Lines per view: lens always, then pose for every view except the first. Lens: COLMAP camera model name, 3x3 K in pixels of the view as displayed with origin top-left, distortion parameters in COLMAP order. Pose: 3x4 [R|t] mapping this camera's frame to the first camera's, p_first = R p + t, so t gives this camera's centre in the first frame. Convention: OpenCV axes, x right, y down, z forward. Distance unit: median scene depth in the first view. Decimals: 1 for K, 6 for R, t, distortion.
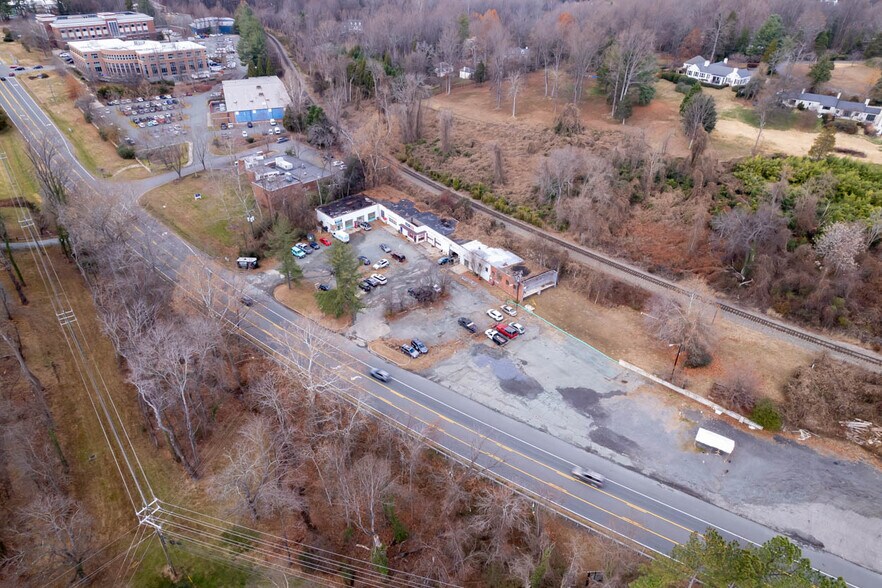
lens RADIAL K [[565.3, 0, 441.0], [0, 565.3, 294.0], [0, 0, 1]] dist [-0.070158, 0.063630]
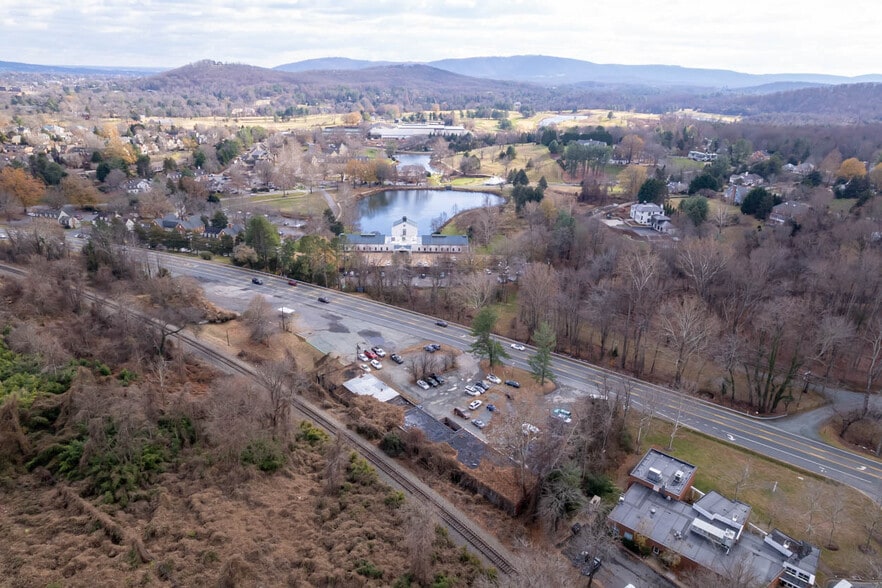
lens RADIAL K [[565.3, 0, 441.0], [0, 565.3, 294.0], [0, 0, 1]] dist [-0.070158, 0.063630]
pose [[-0.997348, -0.008679, -0.072265, 0.033944], [-0.064003, 0.577336, 0.813994, -1.006200], [0.034657, 0.816460, -0.576360, 1.413802]]
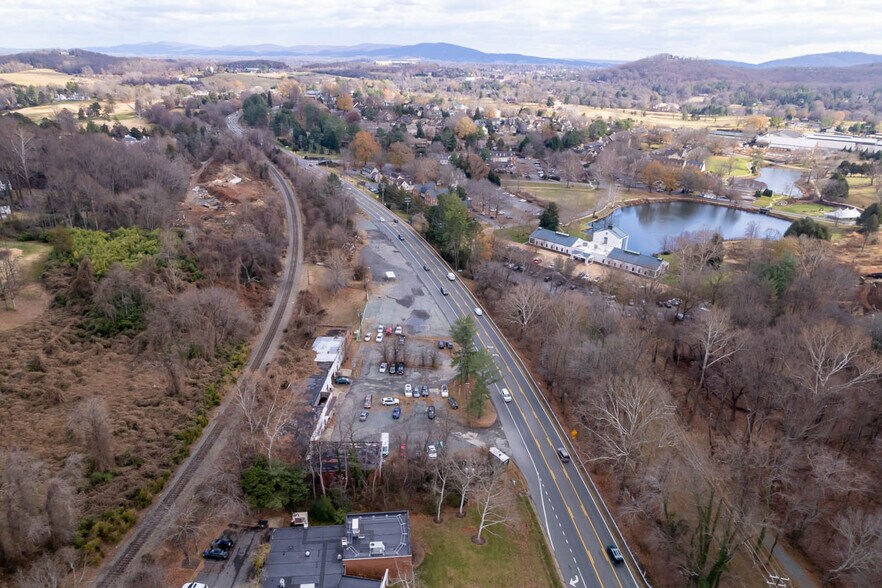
lens RADIAL K [[565.3, 0, 441.0], [0, 565.3, 294.0], [0, 0, 1]] dist [-0.070158, 0.063630]
pose [[-0.756610, -0.286050, 0.587977, -0.707765], [0.327289, 0.612795, 0.719280, -0.859679], [-0.566059, 0.736653, -0.370026, 1.164826]]
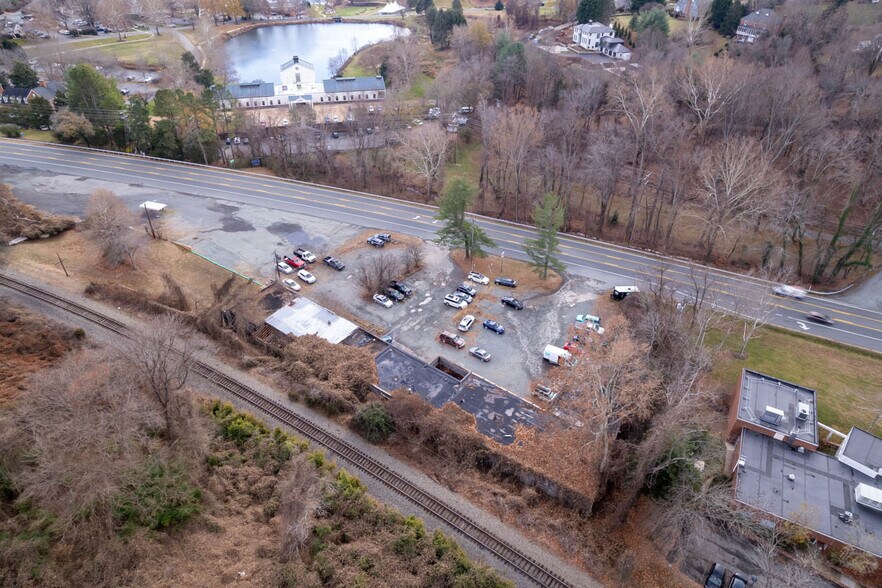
lens RADIAL K [[565.3, 0, 441.0], [0, 565.3, 294.0], [0, 0, 1]] dist [-0.070158, 0.063630]
pose [[-0.960978, 0.136837, -0.240409, 0.093394], [-0.176546, 0.365684, 0.913842, -0.716061], [0.212961, 0.920625, -0.327256, 1.180170]]
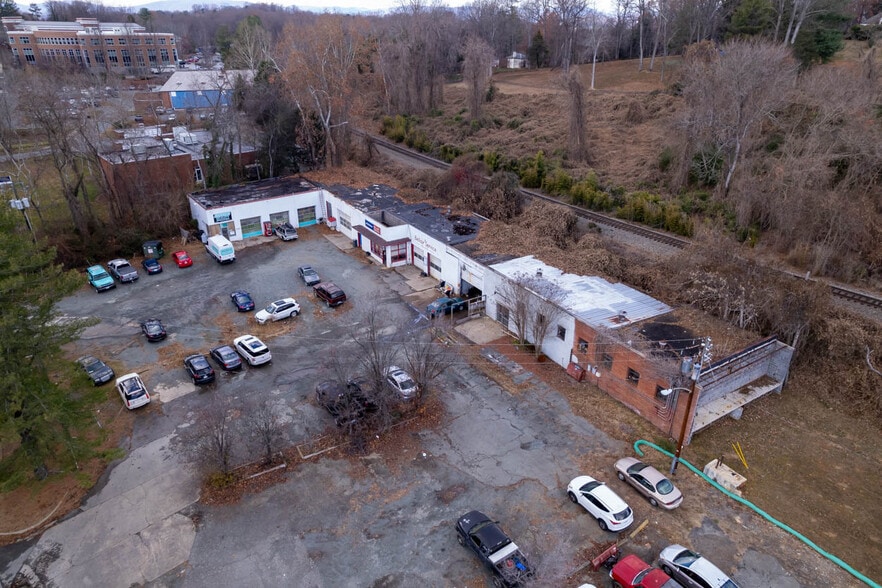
lens RADIAL K [[565.3, 0, 441.0], [0, 565.3, 294.0], [0, 0, 1]] dist [-0.070158, 0.063630]
pose [[0.995844, 0.025502, -0.087432, 0.036085], [-0.036016, 0.992015, -0.120865, -0.021787], [0.083652, 0.123512, 0.988811, 0.621693]]
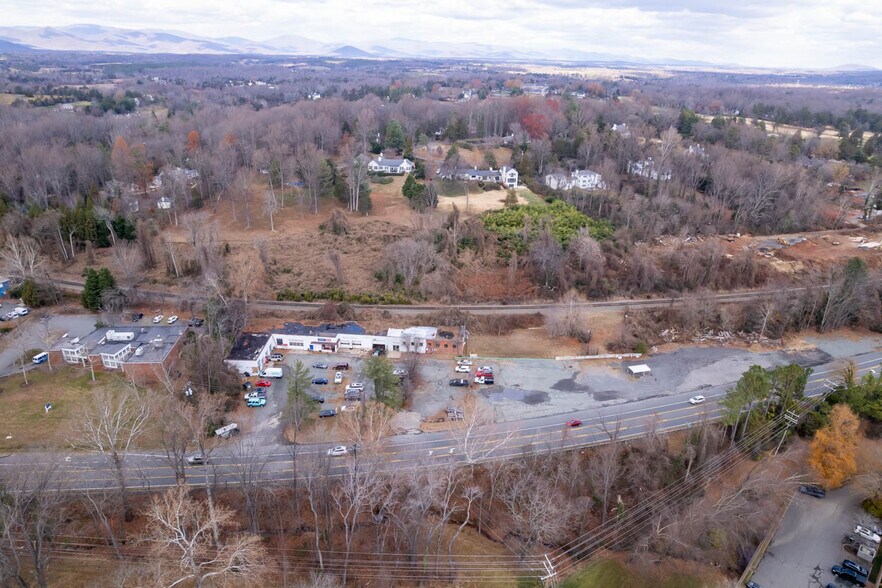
lens RADIAL K [[565.3, 0, 441.0], [0, 565.3, 294.0], [0, 0, 1]] dist [-0.070158, 0.063630]
pose [[0.668414, -0.296470, 0.682149, -0.658211], [0.391657, 0.919971, 0.016060, -0.138807], [-0.632319, 0.256434, 0.731037, 0.038248]]
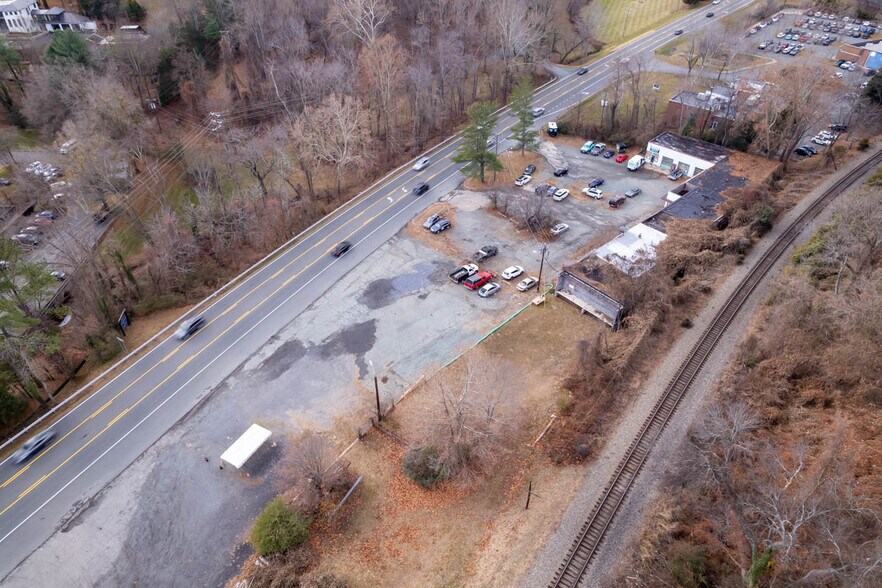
lens RADIAL K [[565.3, 0, 441.0], [0, 565.3, 294.0], [0, 0, 1]] dist [-0.070158, 0.063630]
pose [[0.083206, 0.609232, -0.788614, 0.607623], [-0.547191, 0.689317, 0.474788, -0.216651], [0.832862, 0.392018, 0.390722, 0.542360]]
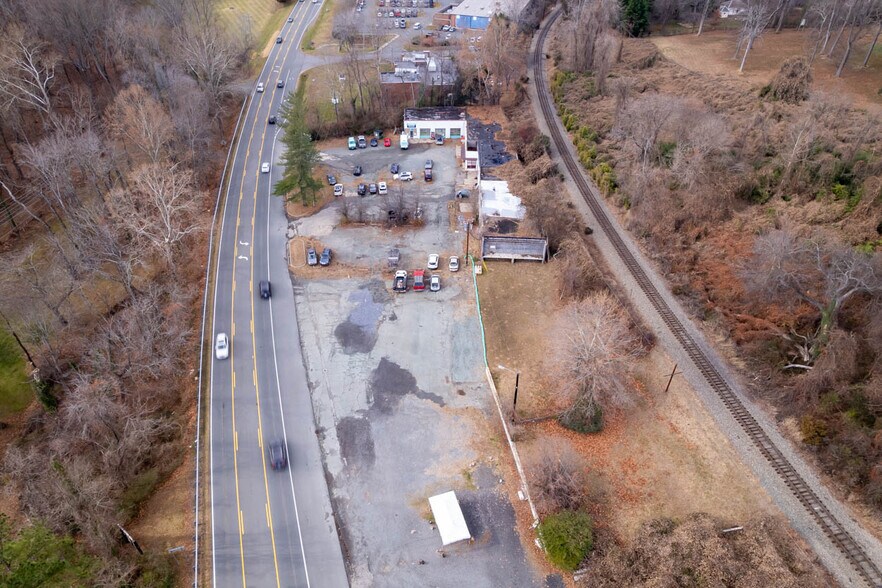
lens RADIAL K [[566.5, 0, 441.0], [0, 566.5, 294.0], [0, 0, 1]] dist [-0.049286, -0.000553]
pose [[0.777209, 0.379648, -0.501810, 0.454081], [-0.340718, 0.924367, 0.171628, -0.053771], [0.529015, 0.037585, 0.847780, 0.275007]]
